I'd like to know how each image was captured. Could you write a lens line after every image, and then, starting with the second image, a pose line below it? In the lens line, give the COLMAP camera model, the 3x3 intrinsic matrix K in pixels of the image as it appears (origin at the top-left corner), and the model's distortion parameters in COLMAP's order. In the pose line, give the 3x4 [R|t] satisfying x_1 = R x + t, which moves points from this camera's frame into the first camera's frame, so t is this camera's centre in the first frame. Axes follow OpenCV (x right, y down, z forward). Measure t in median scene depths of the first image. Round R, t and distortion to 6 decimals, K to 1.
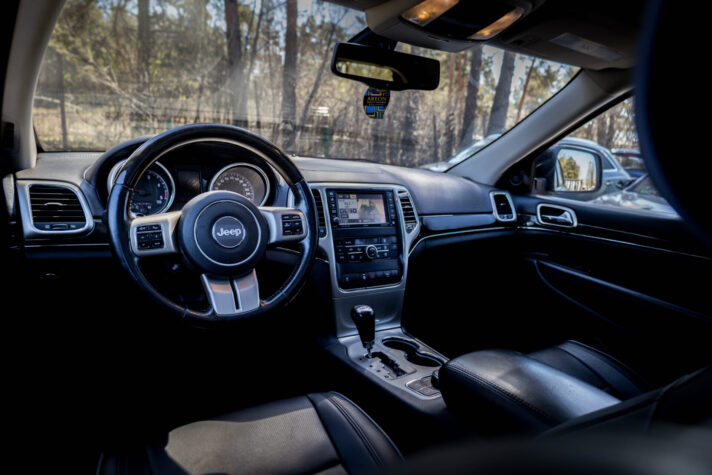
lens RADIAL K [[475.4, 0, 356.0], [0, 475.4, 237.5], [0, 0, 1]] dist [0.006312, 0.002545]
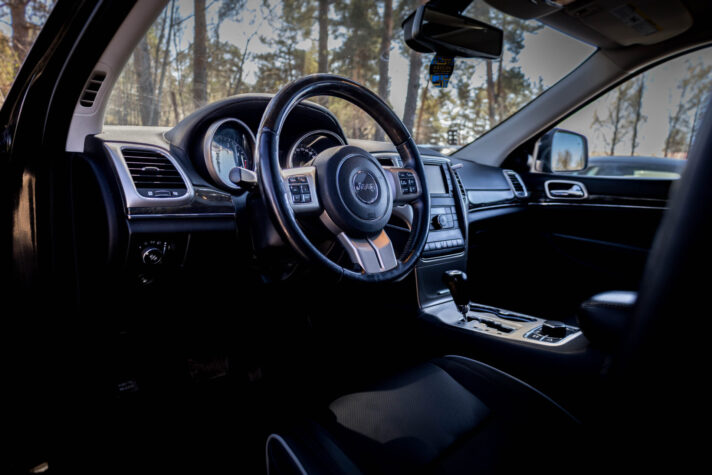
lens RADIAL K [[475.4, 0, 356.0], [0, 475.4, 237.5], [0, 0, 1]] dist [0.006312, 0.002545]
pose [[0.979358, -0.062287, 0.192299, -0.401190], [0.070058, 0.996968, -0.033874, 0.101280], [-0.189606, 0.046647, 0.980752, 0.069231]]
